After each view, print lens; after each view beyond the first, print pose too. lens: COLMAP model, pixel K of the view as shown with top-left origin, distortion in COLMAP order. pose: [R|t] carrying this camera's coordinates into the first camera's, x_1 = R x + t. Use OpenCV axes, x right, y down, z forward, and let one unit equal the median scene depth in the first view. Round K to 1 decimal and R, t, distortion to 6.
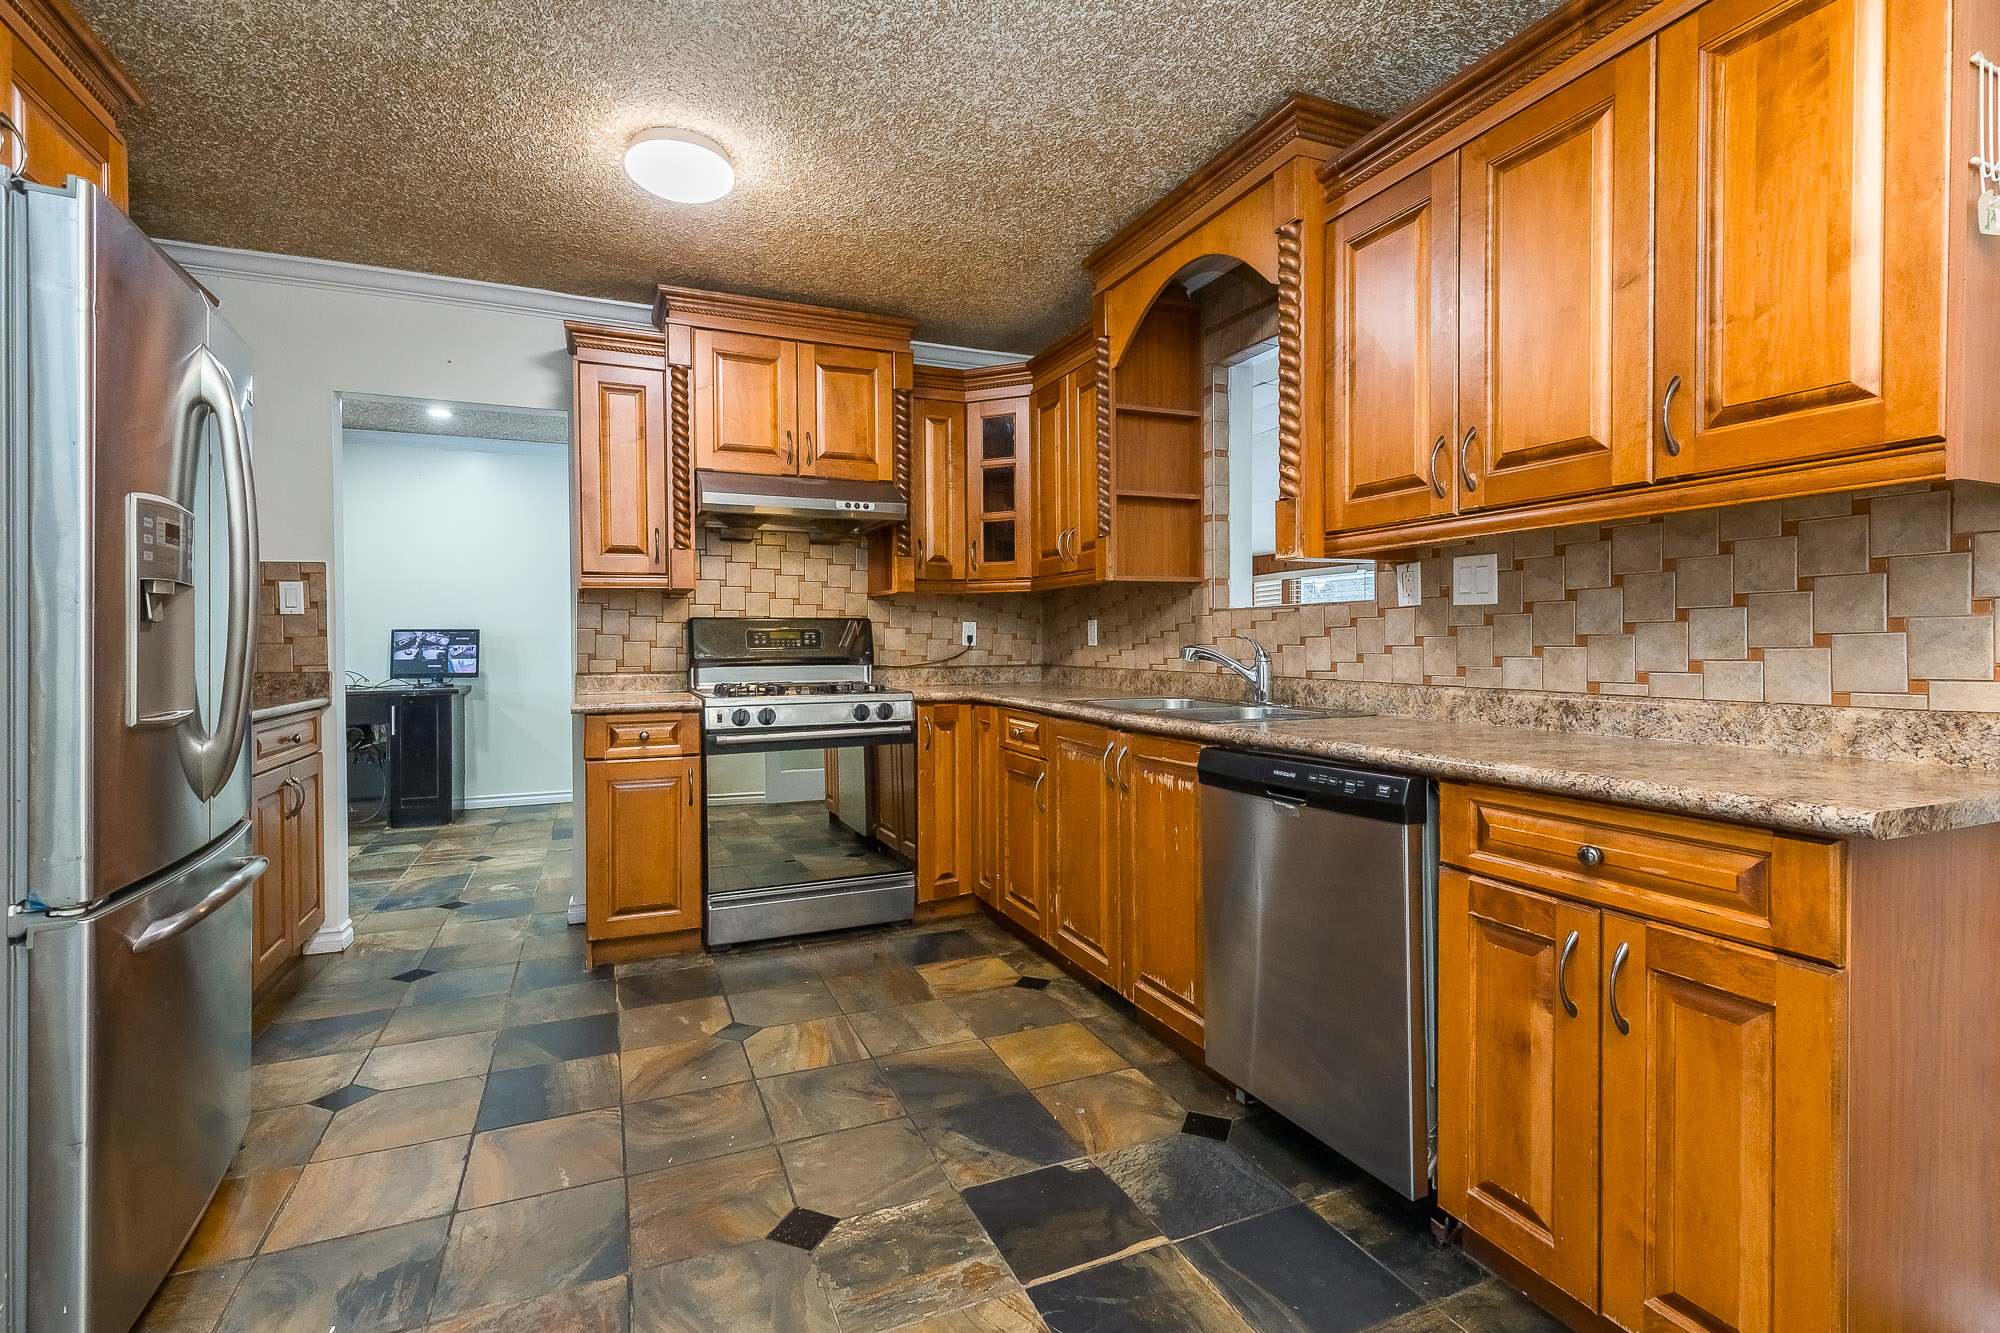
lens RADIAL K [[927.4, 0, 989.0], [0, 927.4, 653.4], [0, 0, 1]] dist [0.013575, -0.001122]
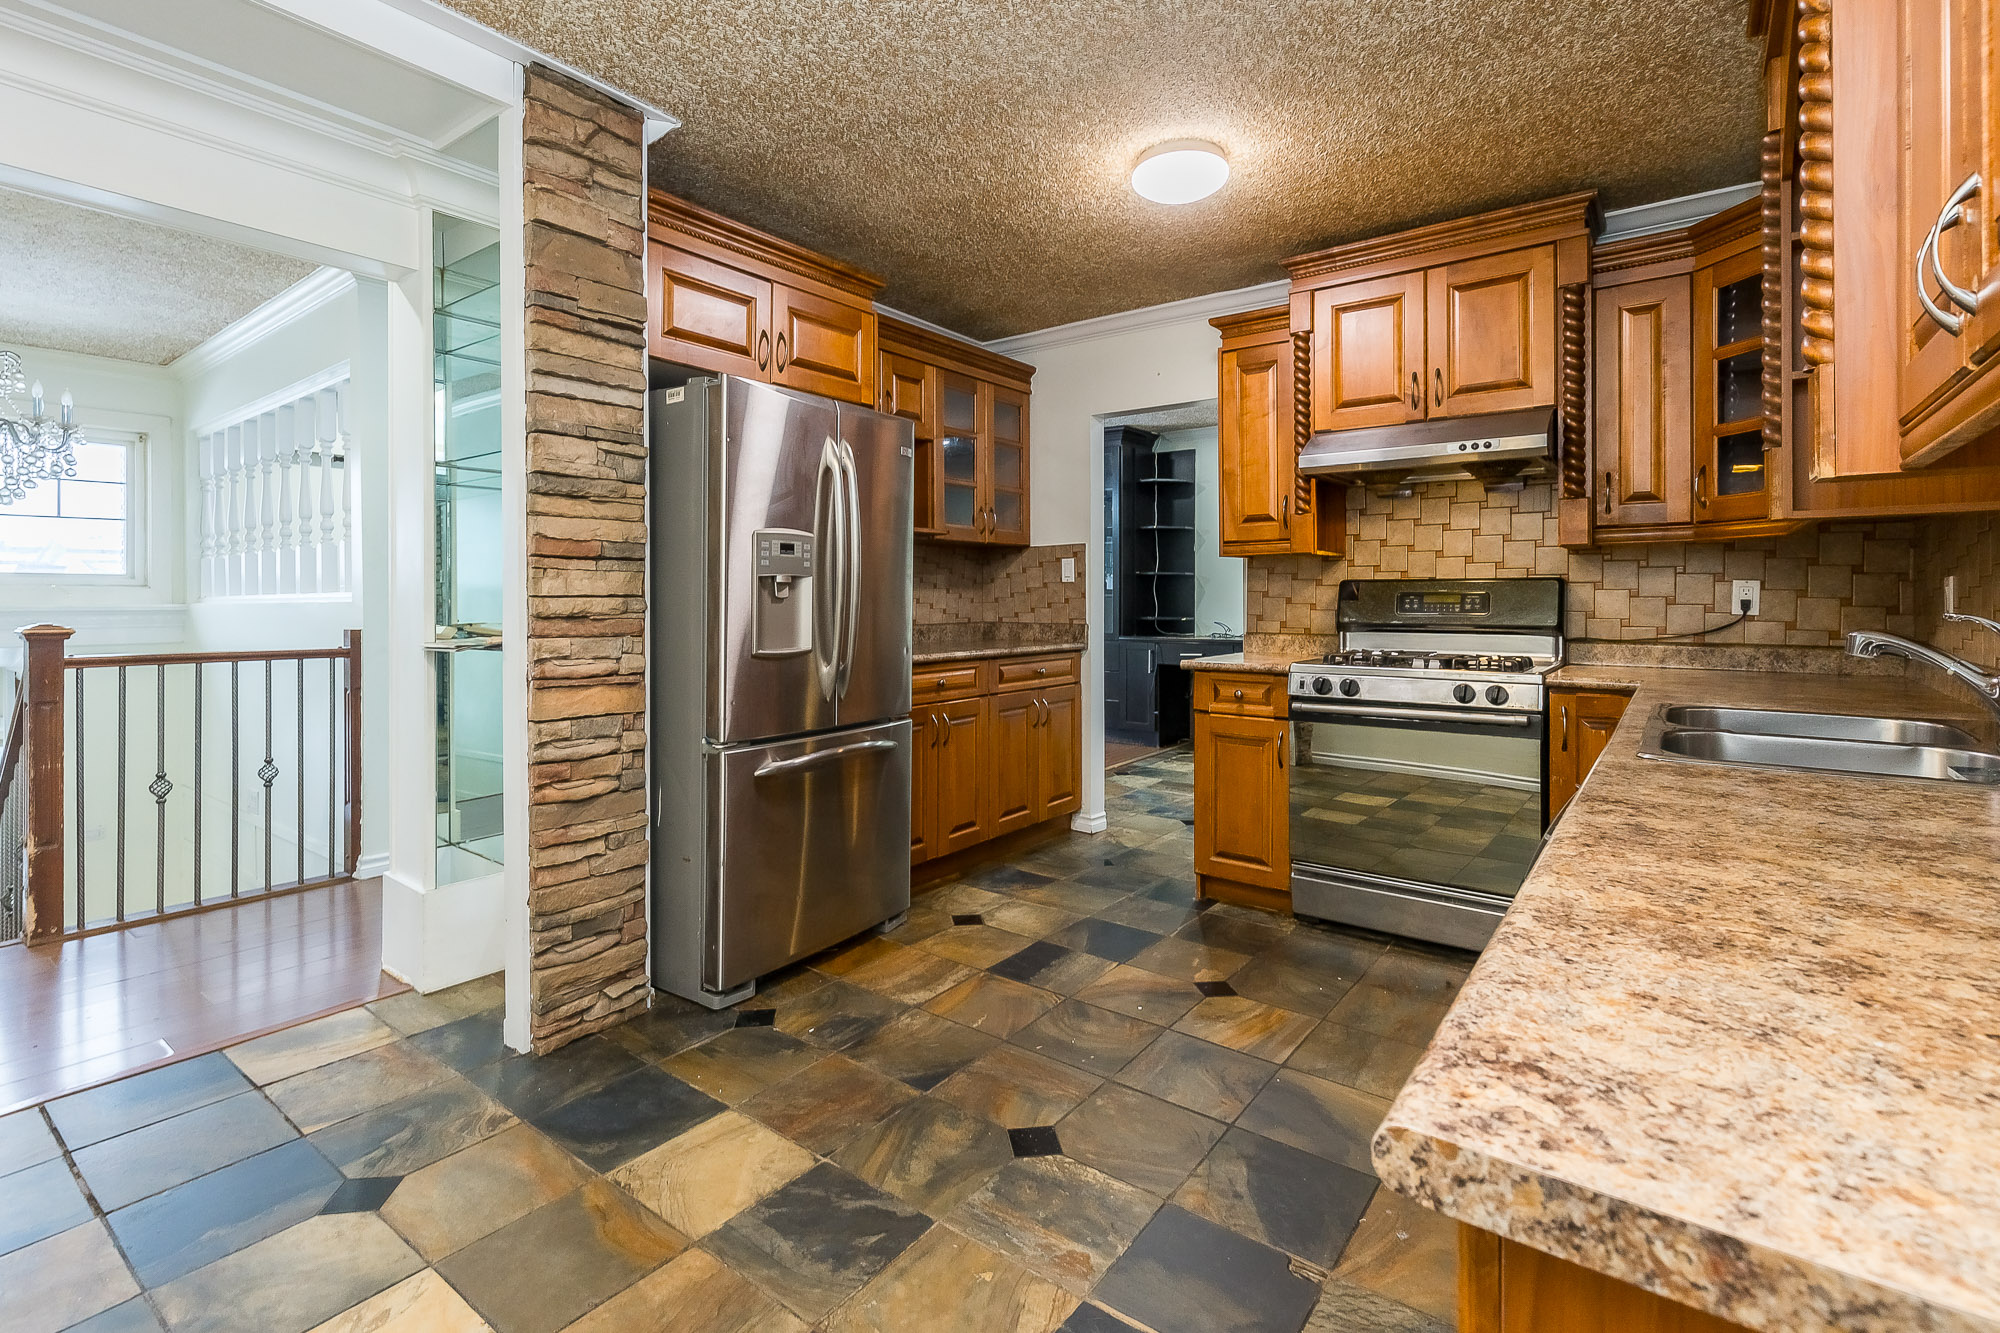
lens RADIAL K [[927.4, 0, 971.0], [0, 927.4, 598.0], [0, 0, 1]] dist [0.013575, -0.001122]
pose [[0.487726, 0.007227, -0.872967, 0.374142], [-0.012570, 0.999920, 0.001255, -0.017764], [0.872906, 0.010361, 0.487778, 0.195522]]
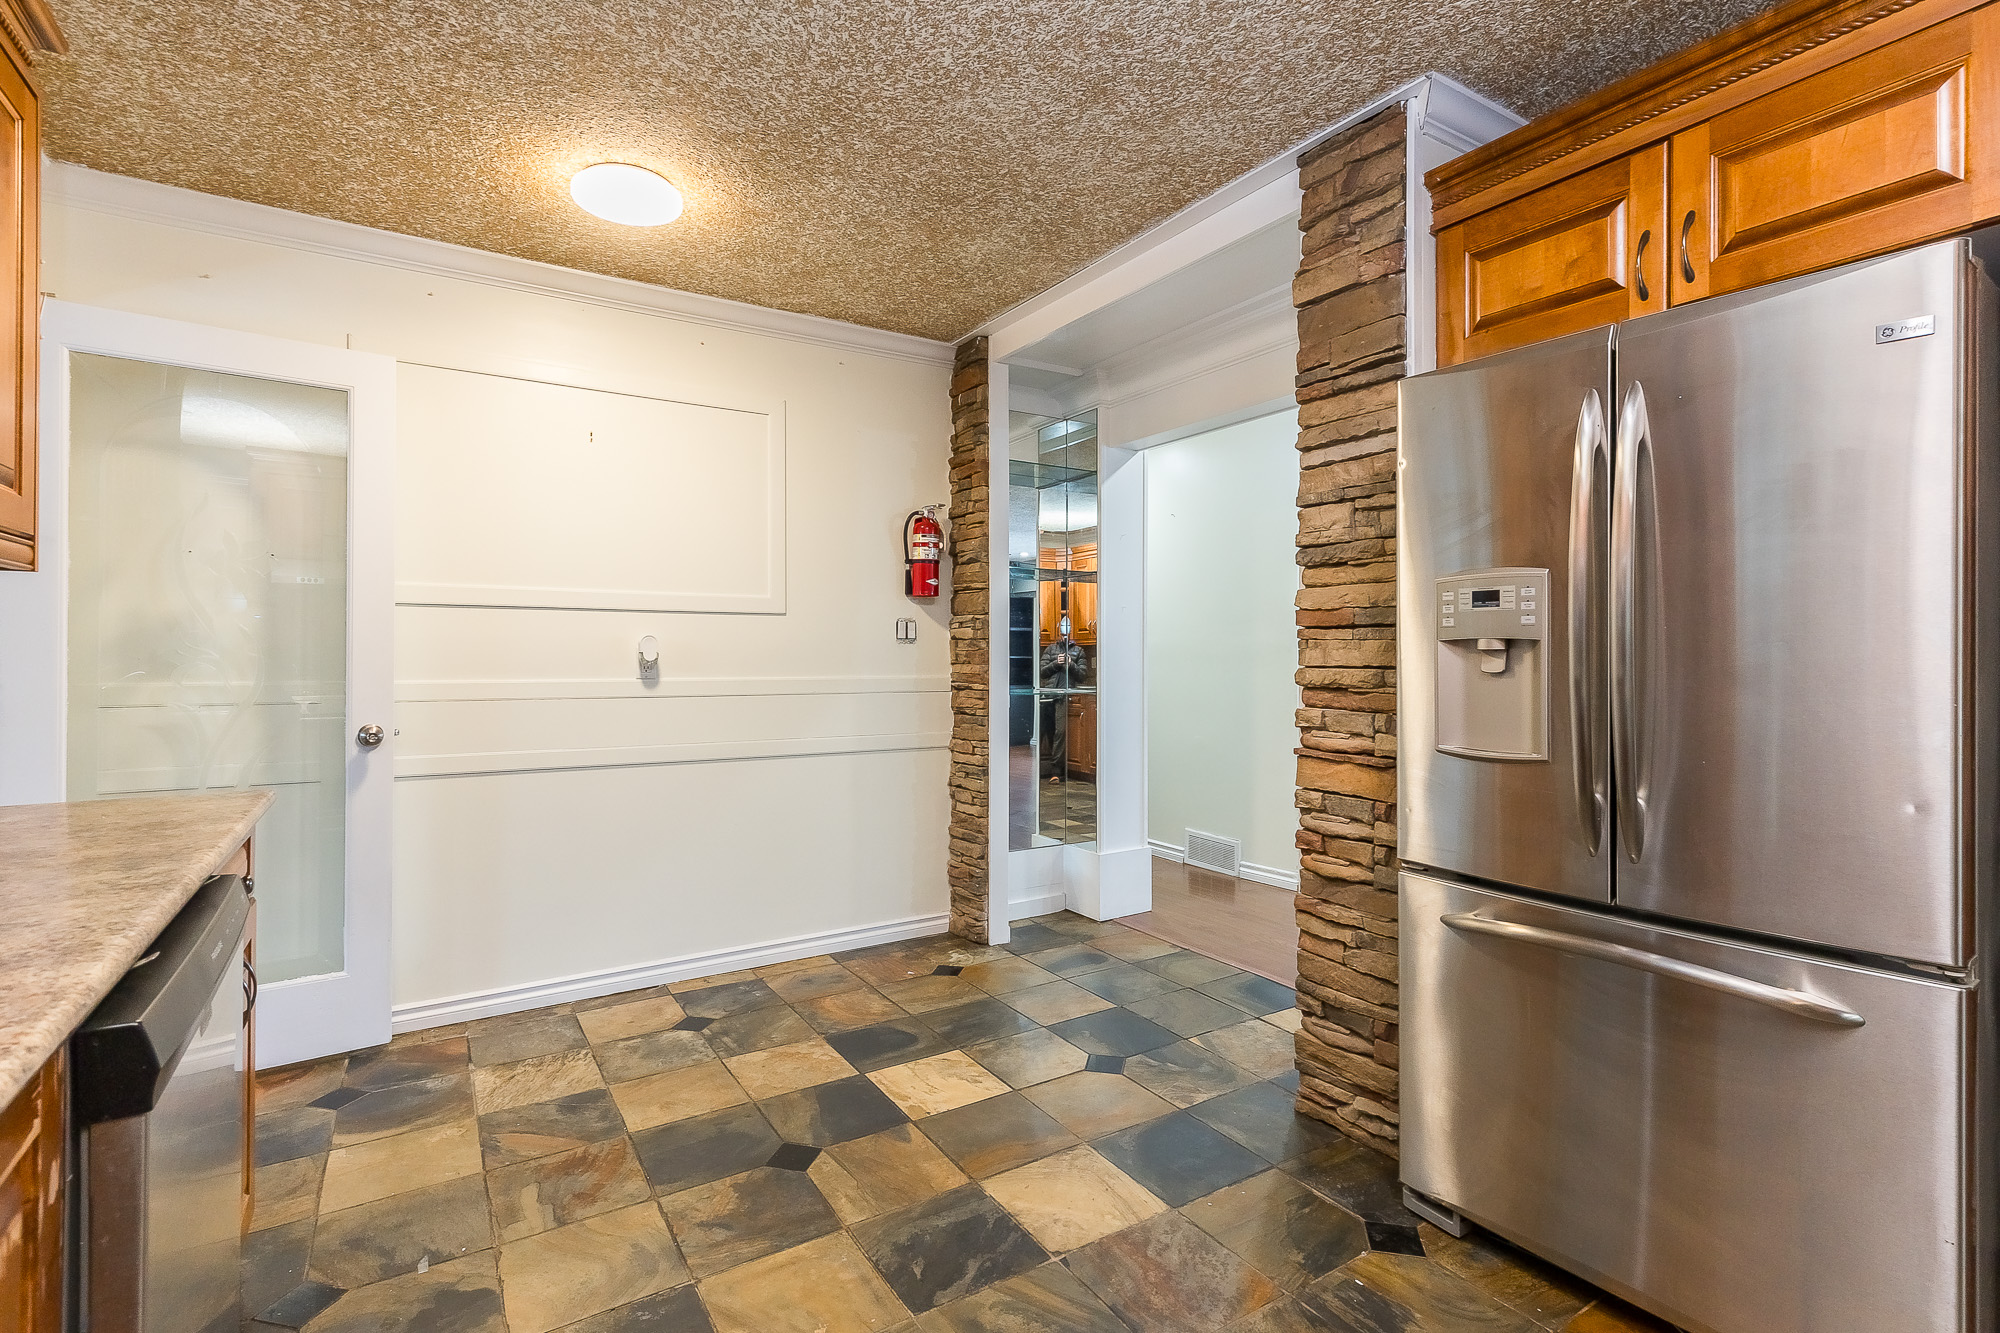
lens RADIAL K [[927.4, 0, 1010.1], [0, 927.4, 653.7], [0, 0, 1]] dist [0.013575, -0.001122]
pose [[-0.984519, 0.002627, -0.175260, -0.032239], [0.000928, 0.999952, 0.009774, -0.030965], [0.175277, 0.009460, -0.984474, 0.906844]]
